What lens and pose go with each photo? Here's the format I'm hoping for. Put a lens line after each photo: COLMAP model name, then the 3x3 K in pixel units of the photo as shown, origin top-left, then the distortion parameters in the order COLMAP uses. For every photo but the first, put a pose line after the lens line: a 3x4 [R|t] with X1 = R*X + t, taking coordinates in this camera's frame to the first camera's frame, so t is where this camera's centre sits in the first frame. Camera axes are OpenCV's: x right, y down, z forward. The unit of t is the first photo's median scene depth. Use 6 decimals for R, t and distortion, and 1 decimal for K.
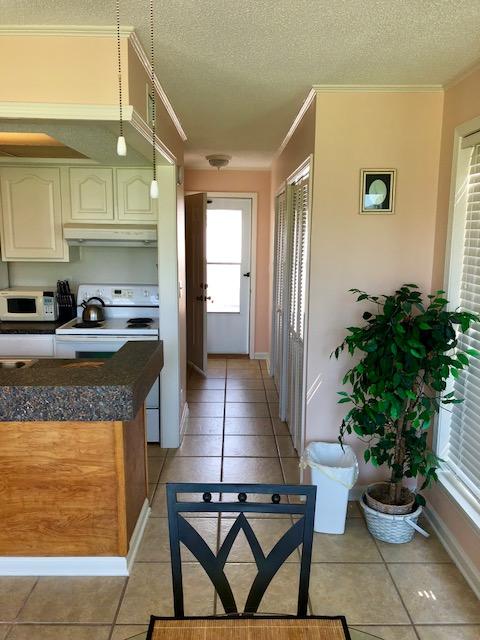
lens RADIAL K [[524.6, 0, 240.0], [0, 524.6, 320.0], [0, 0, 1]] dist [0.027597, -0.001675]
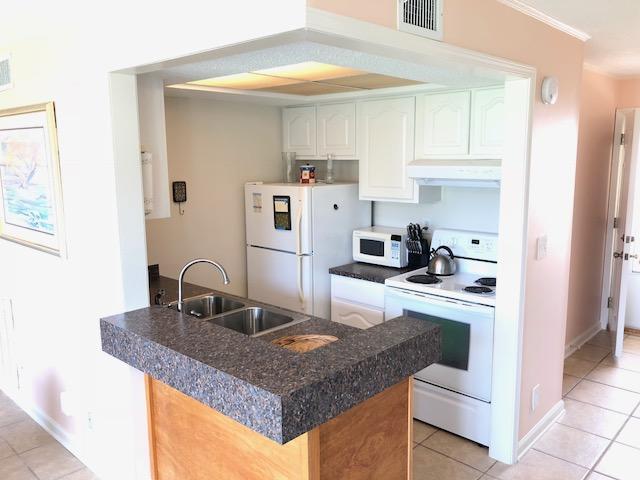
lens RADIAL K [[524.6, 0, 320.0], [0, 524.6, 240.0], [0, 0, 1]] dist [0.027597, -0.001675]
pose [[0.729724, 0.092118, -0.677508, 0.152155], [-0.100586, 0.994565, 0.026890, -0.057341], [0.676303, 0.048525, 0.735024, 0.255040]]
